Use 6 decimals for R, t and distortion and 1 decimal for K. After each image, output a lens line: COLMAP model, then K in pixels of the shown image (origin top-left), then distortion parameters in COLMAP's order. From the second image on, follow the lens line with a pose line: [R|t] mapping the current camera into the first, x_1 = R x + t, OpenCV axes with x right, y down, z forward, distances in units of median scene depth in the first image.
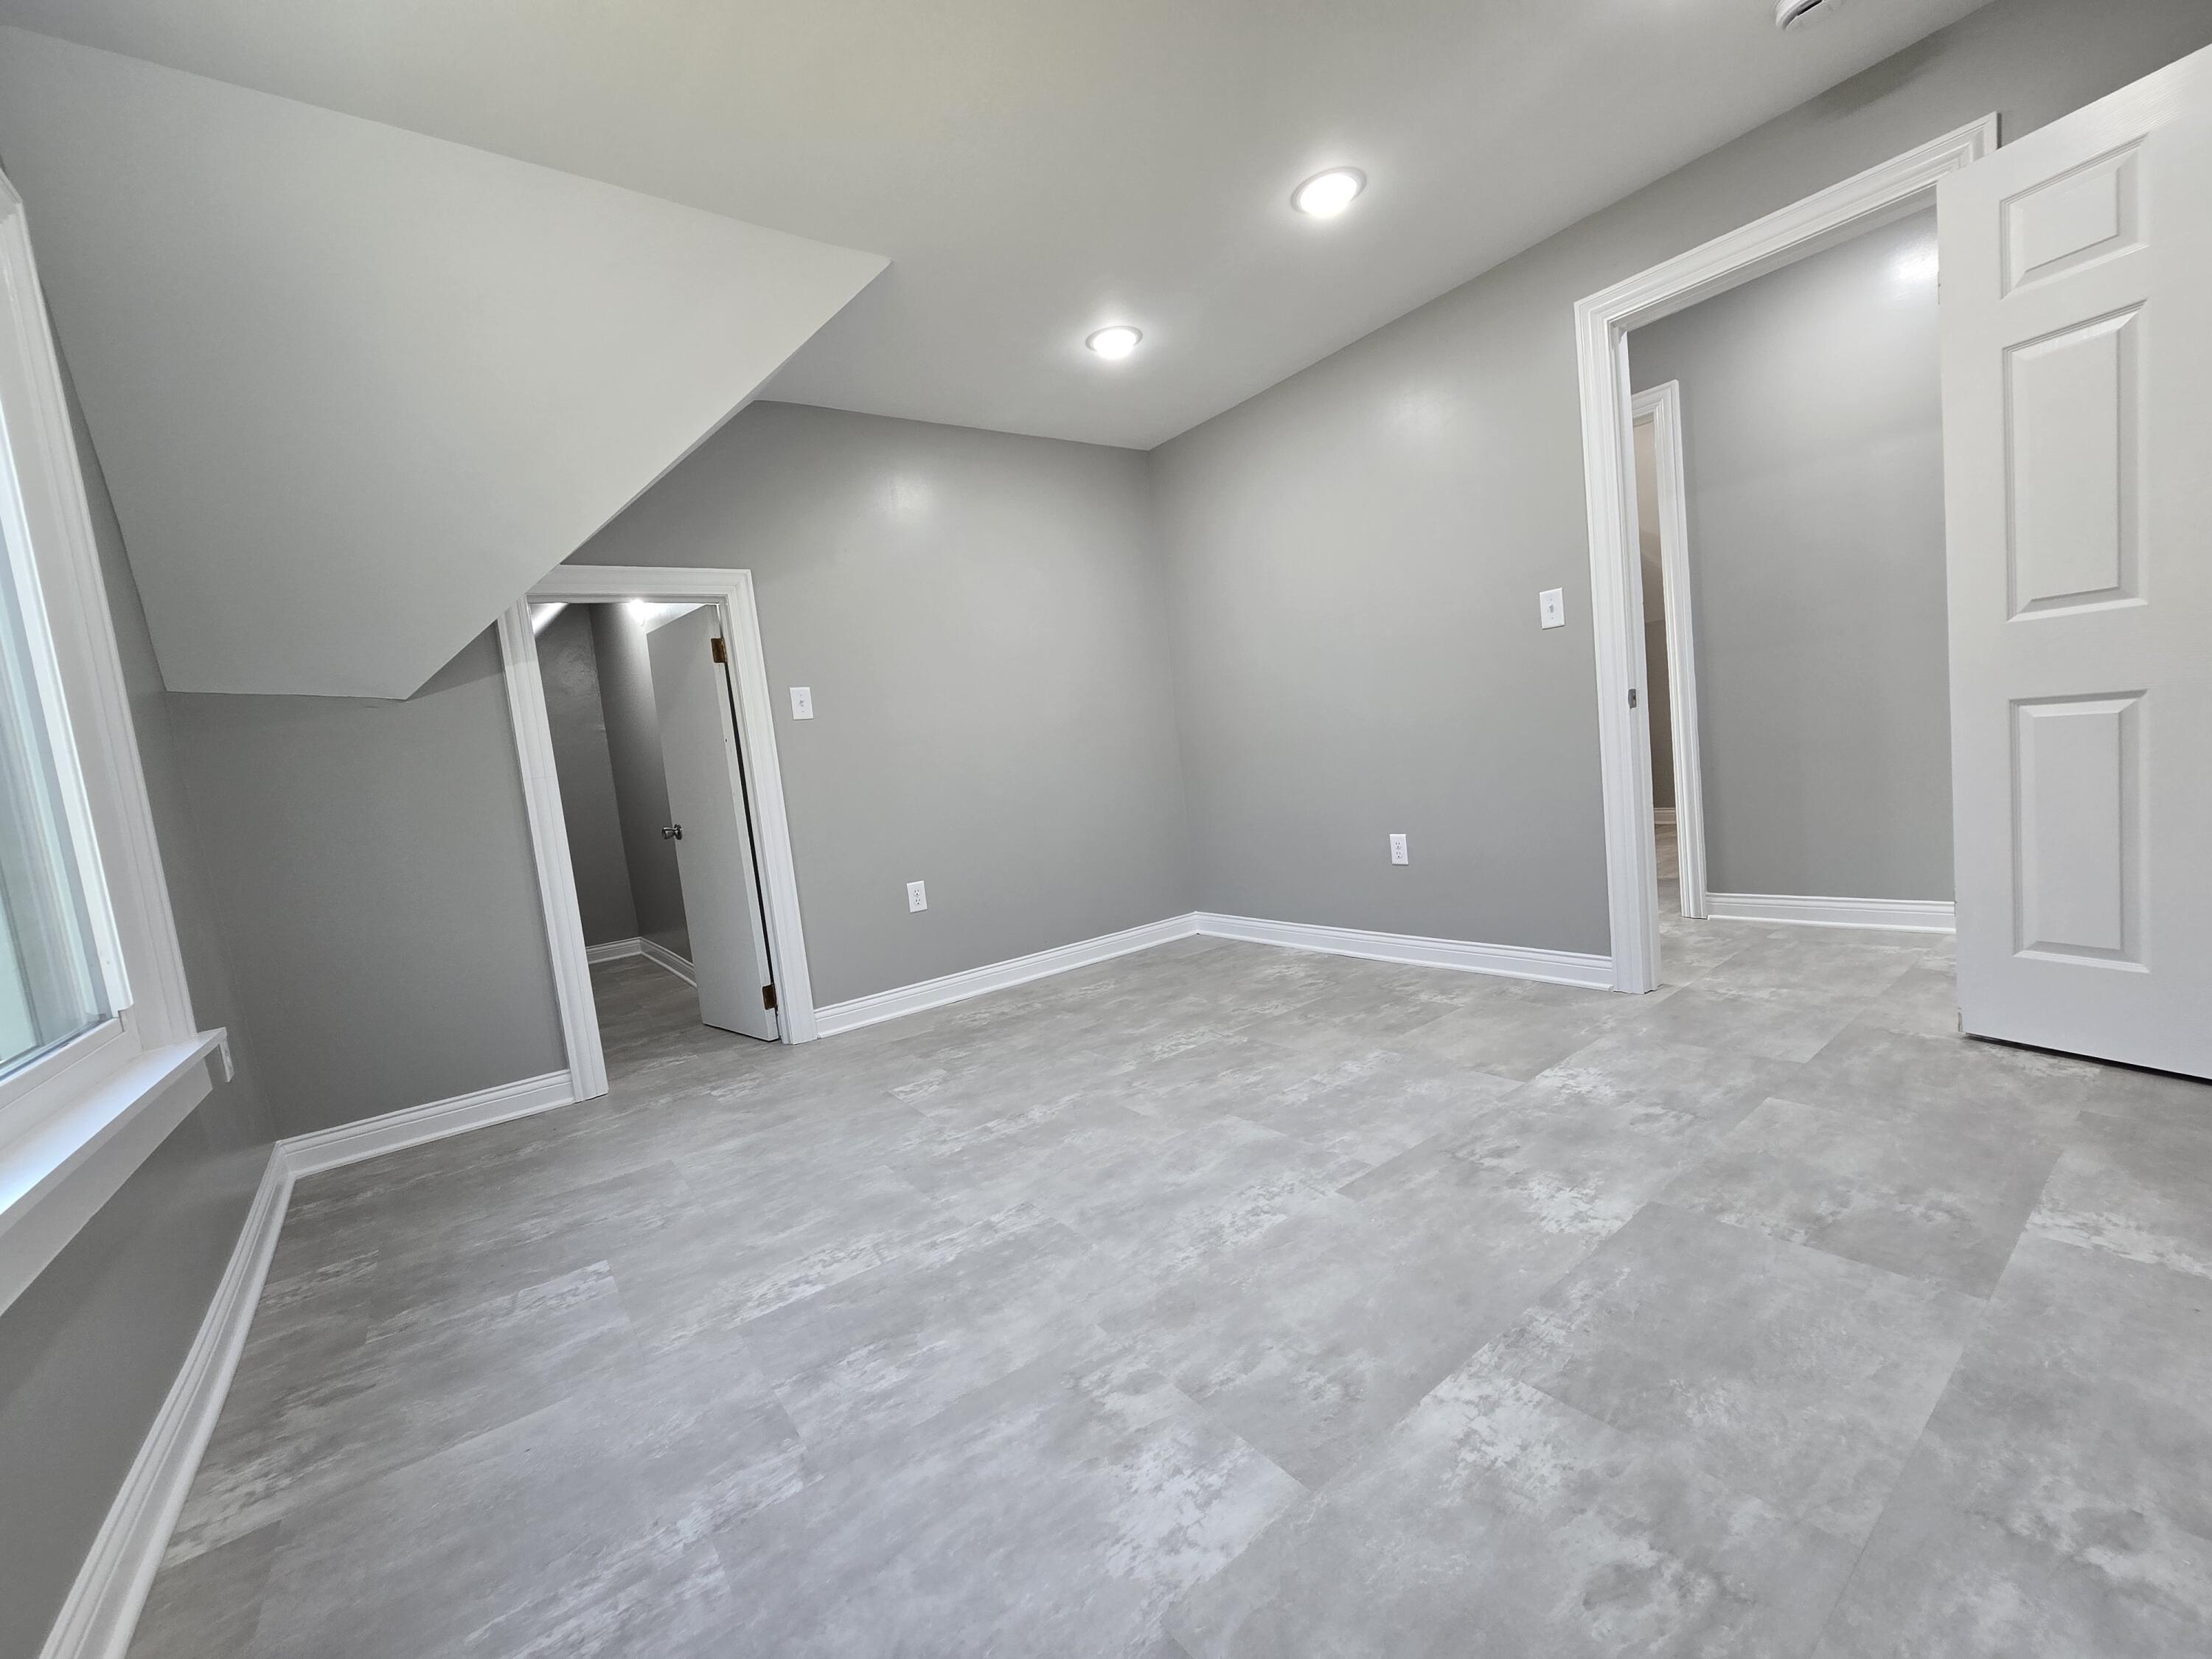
lens RADIAL K [[895.3, 0, 1123.5], [0, 895.3, 829.9], [0, 0, 1]] dist [-0.002450, 0.000430]
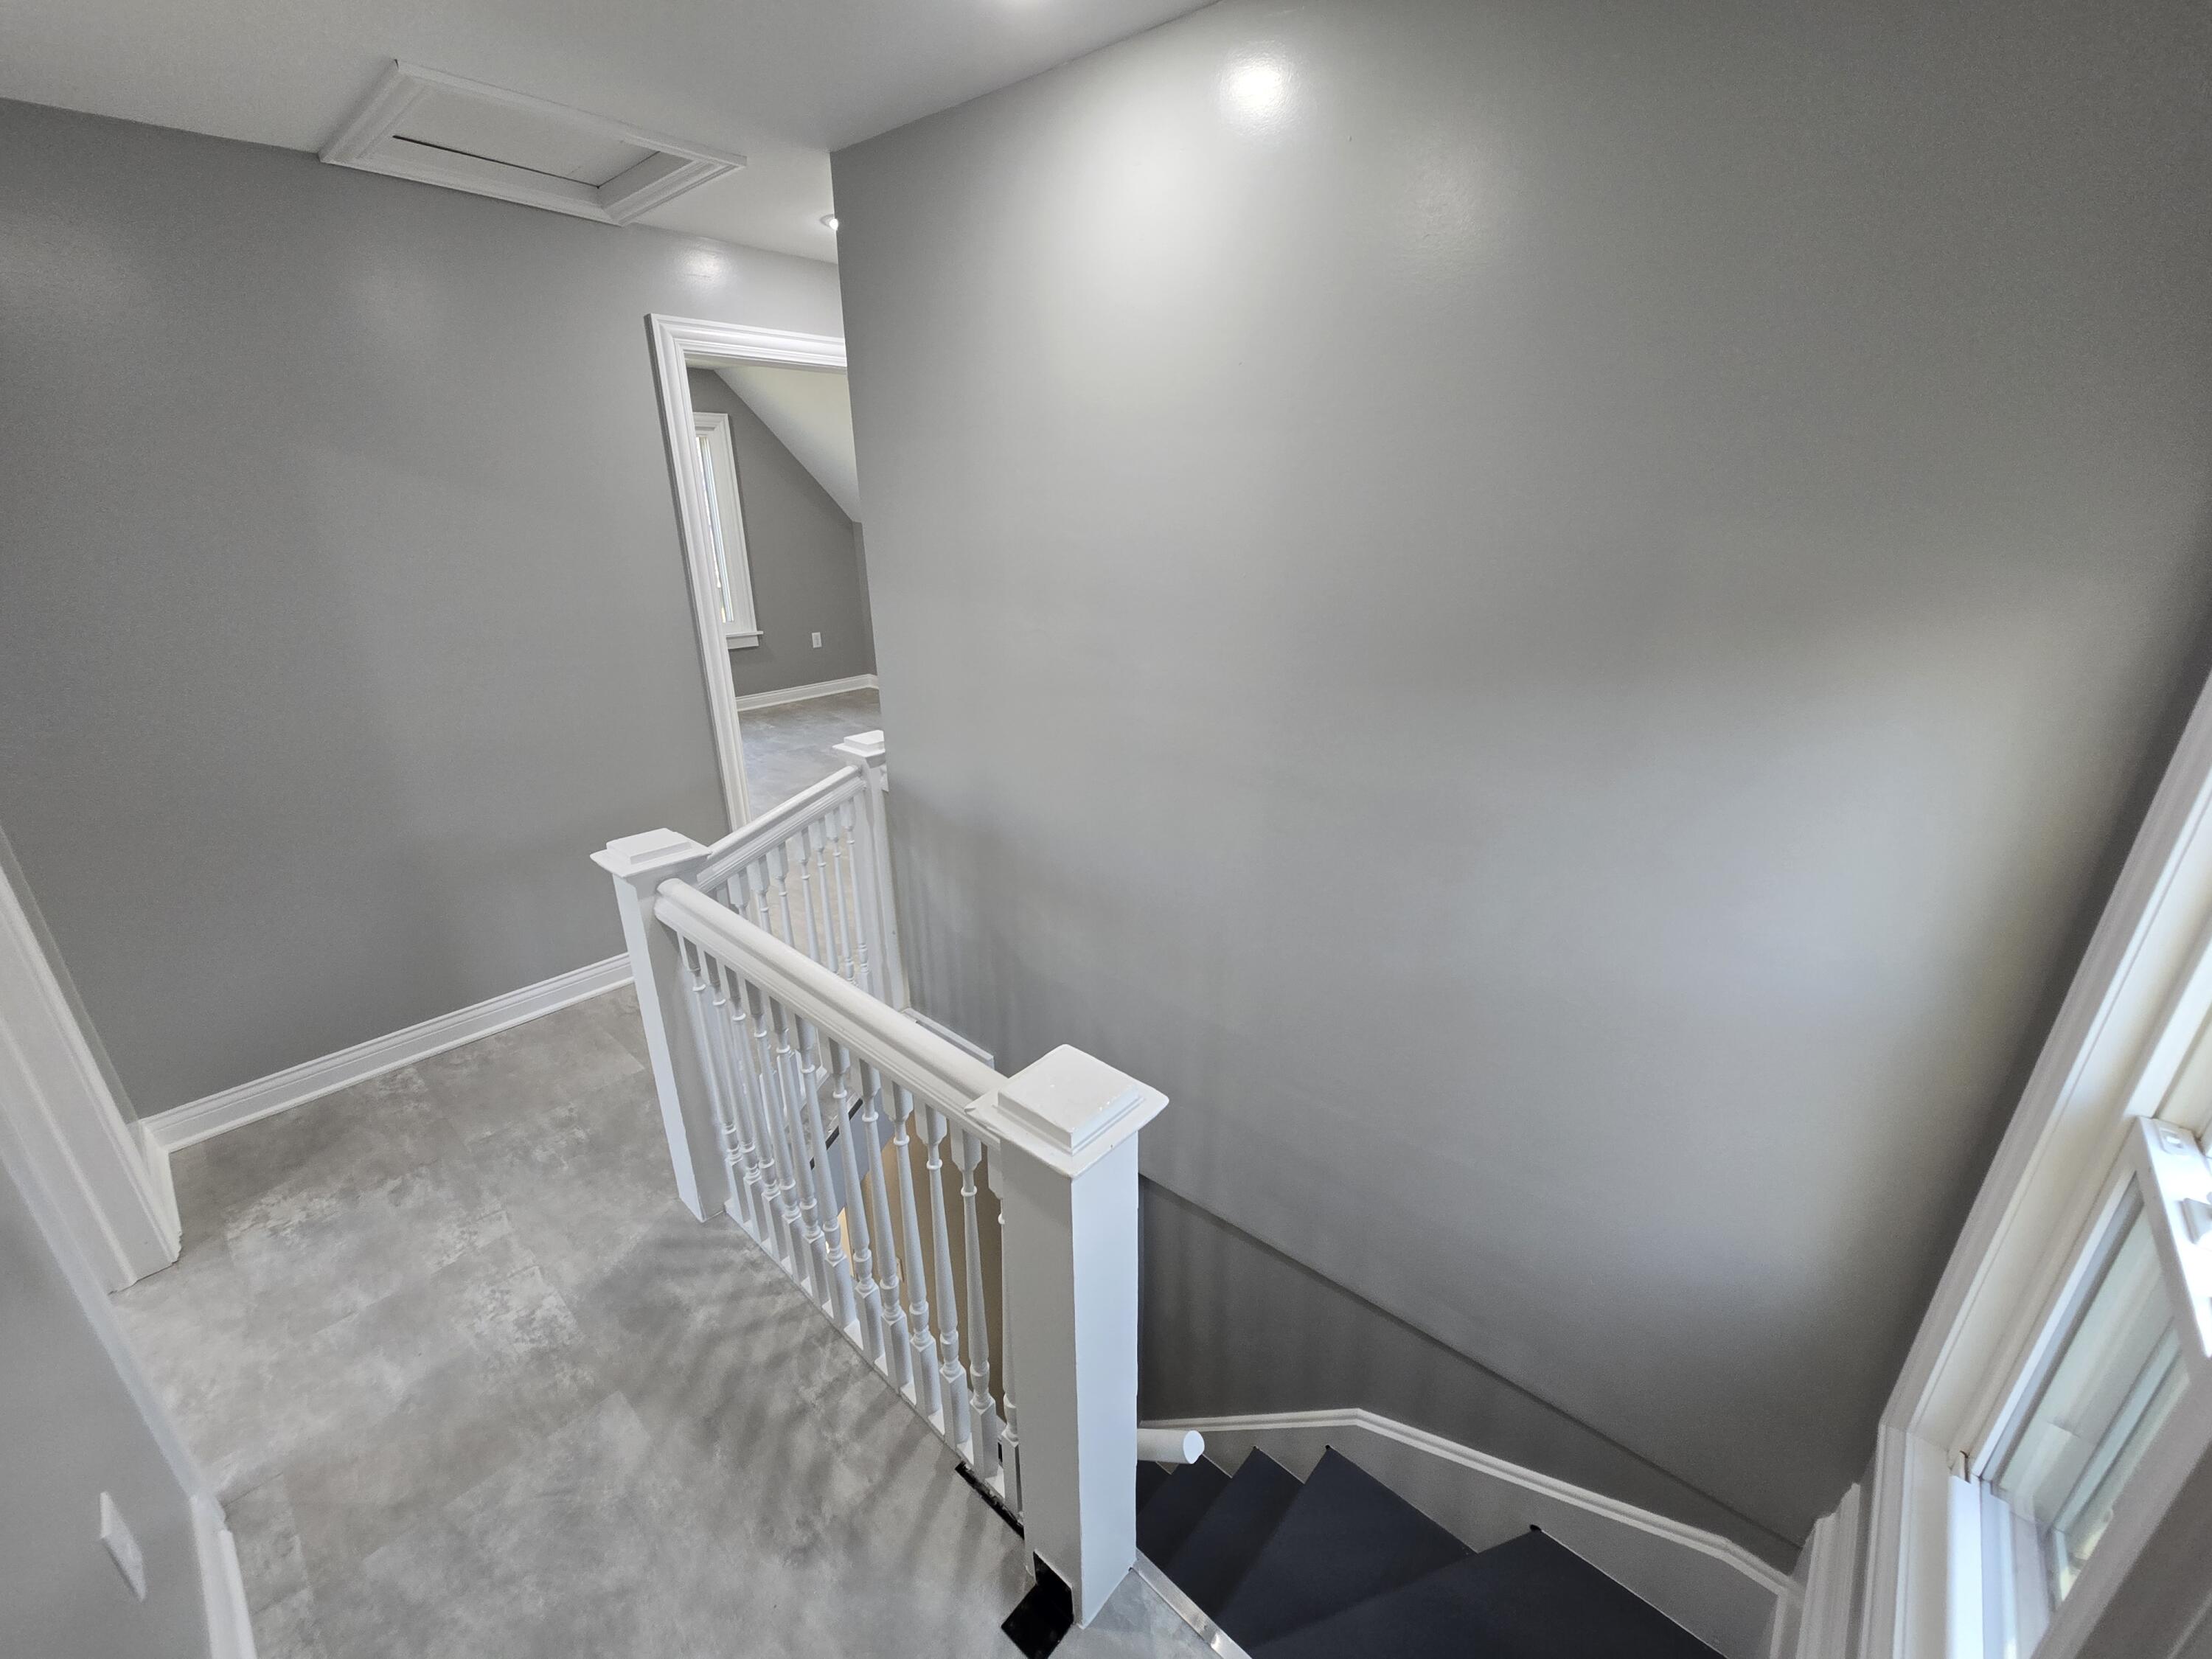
lens RADIAL K [[895.3, 0, 1114.0], [0, 895.3, 850.3], [0, 0, 1]] dist [-0.002450, 0.000430]
pose [[0.189345, 0.448655, -0.873417, 2.660255], [-0.118570, 0.893446, 0.433239, -0.681713], [0.974725, 0.021529, 0.222366, 1.419415]]
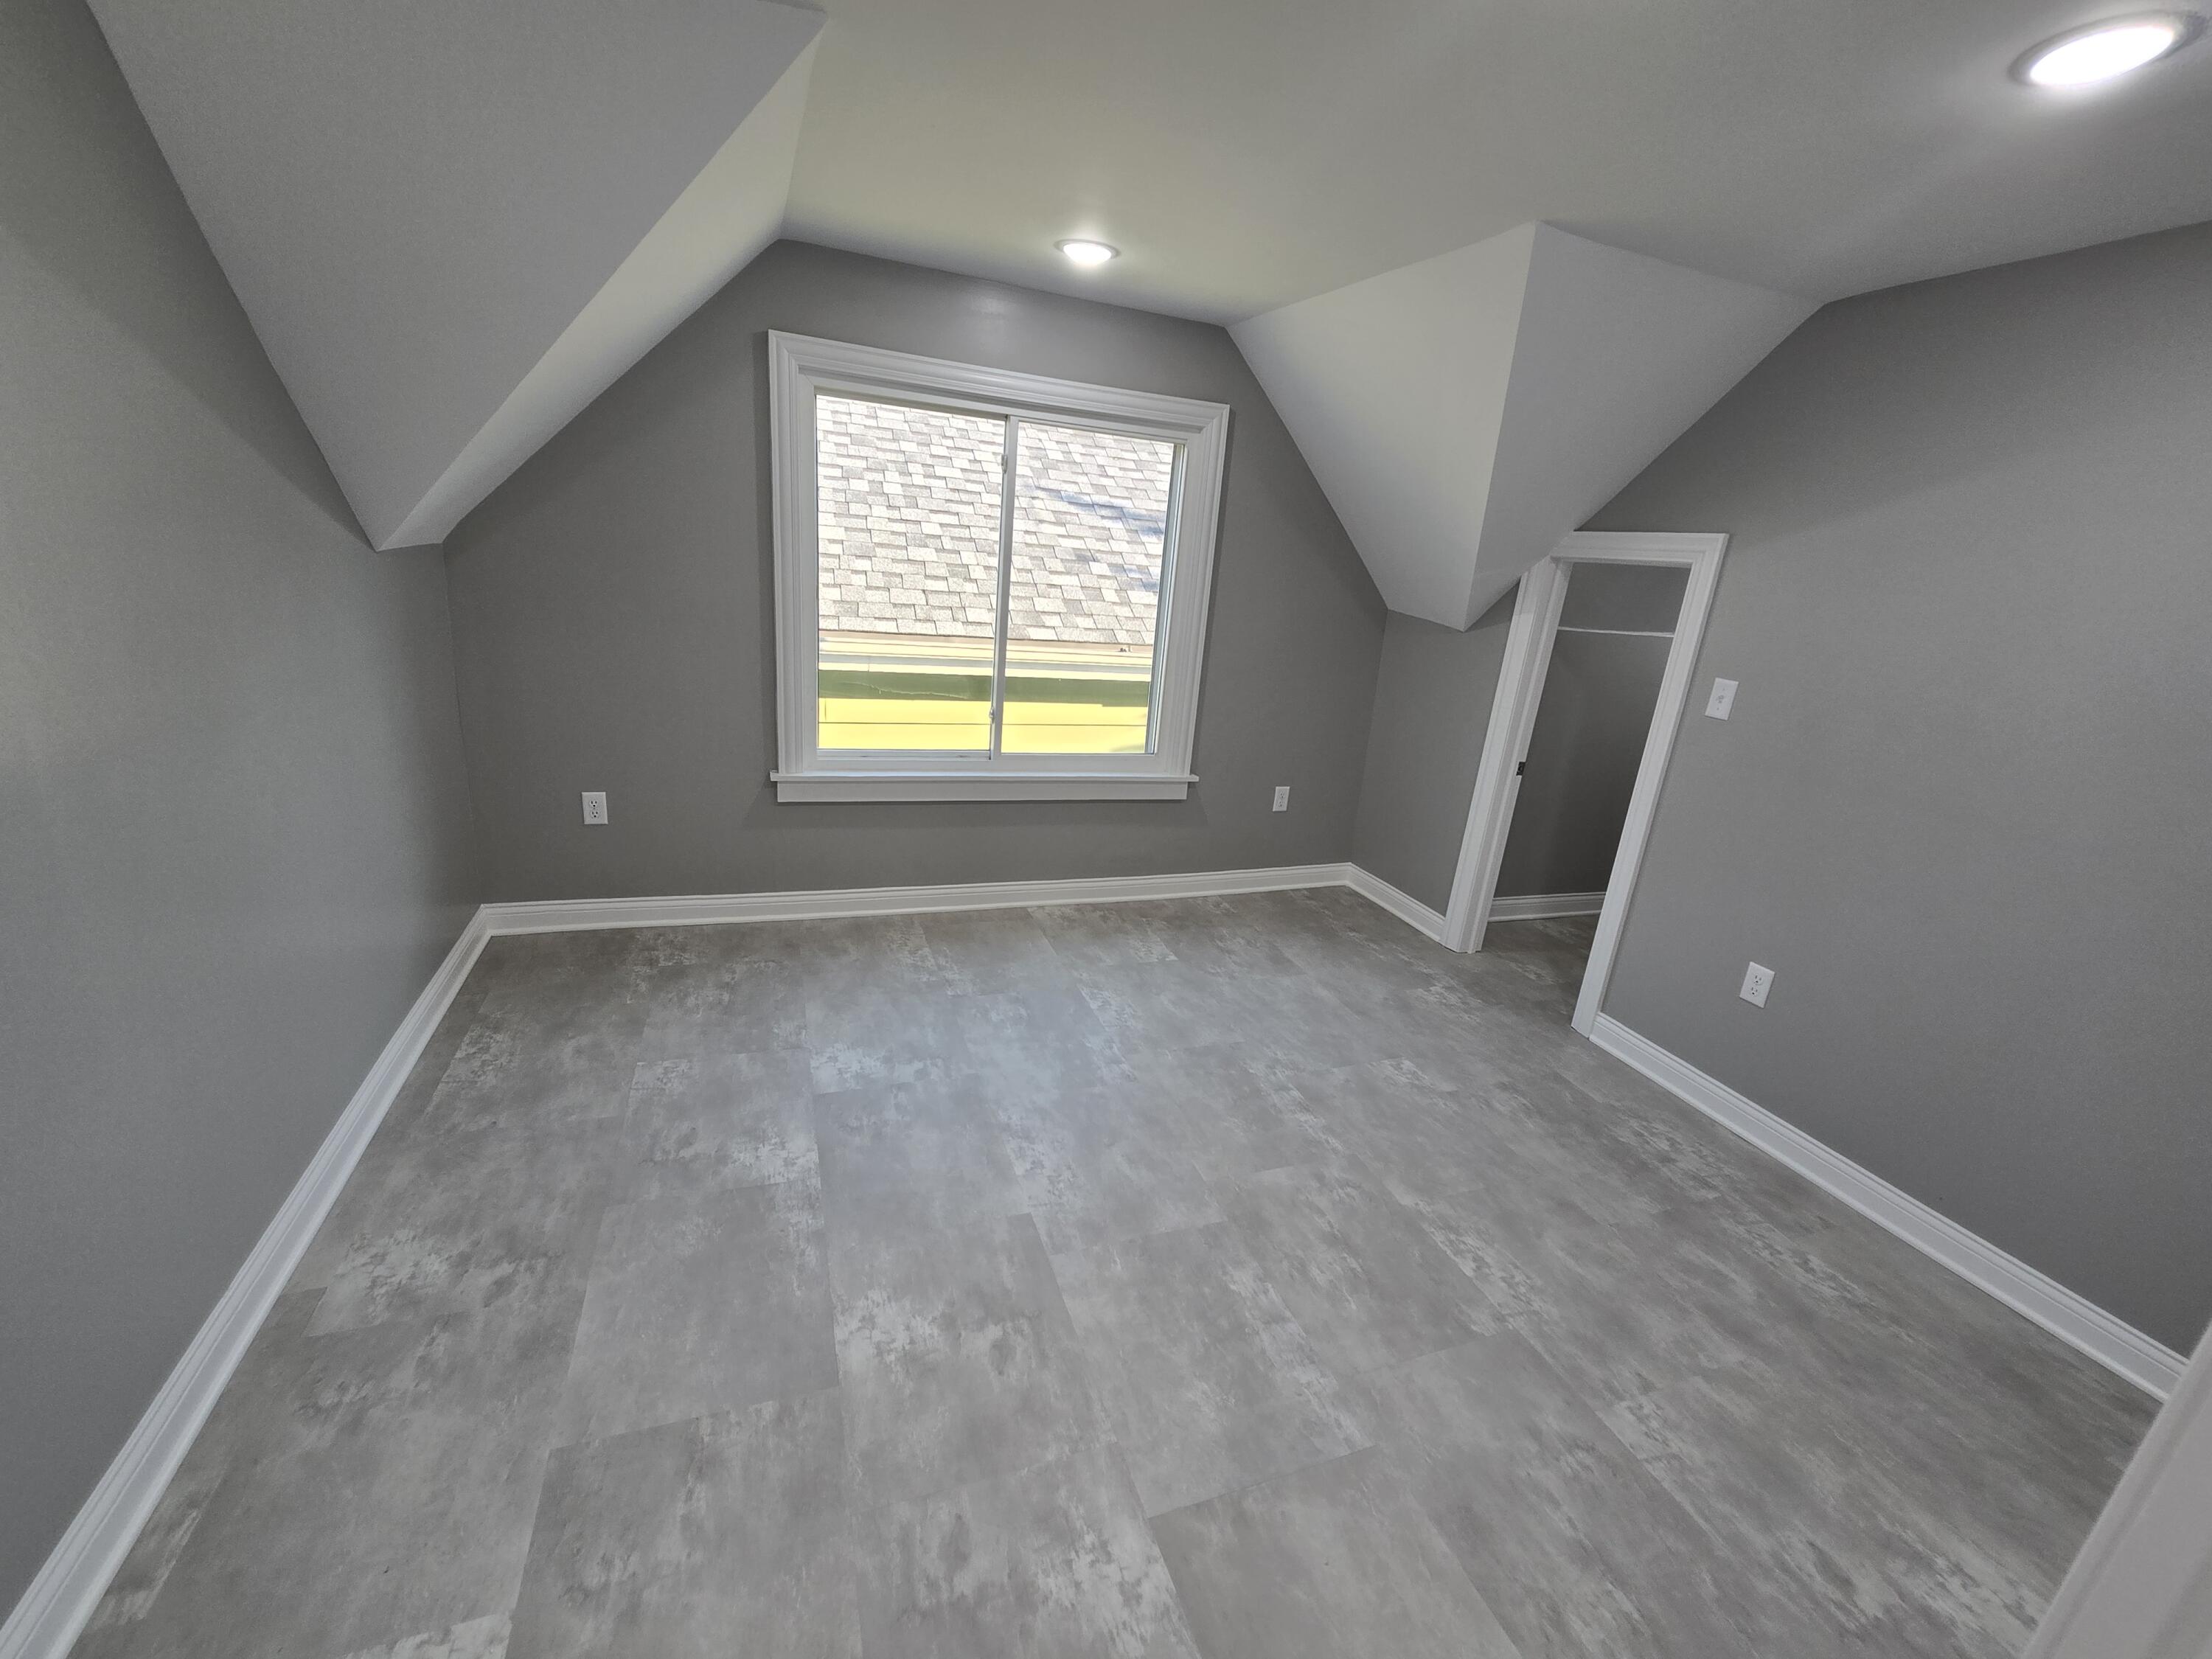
lens RADIAL K [[895.3, 0, 1115.9], [0, 895.3, 831.9], [0, 0, 1]] dist [-0.002450, 0.000430]
pose [[-0.287253, 0.366065, -0.885145, 0.970792], [-0.142232, 0.897545, 0.417352, -0.497996], [0.947236, 0.245782, -0.205756, 1.130178]]
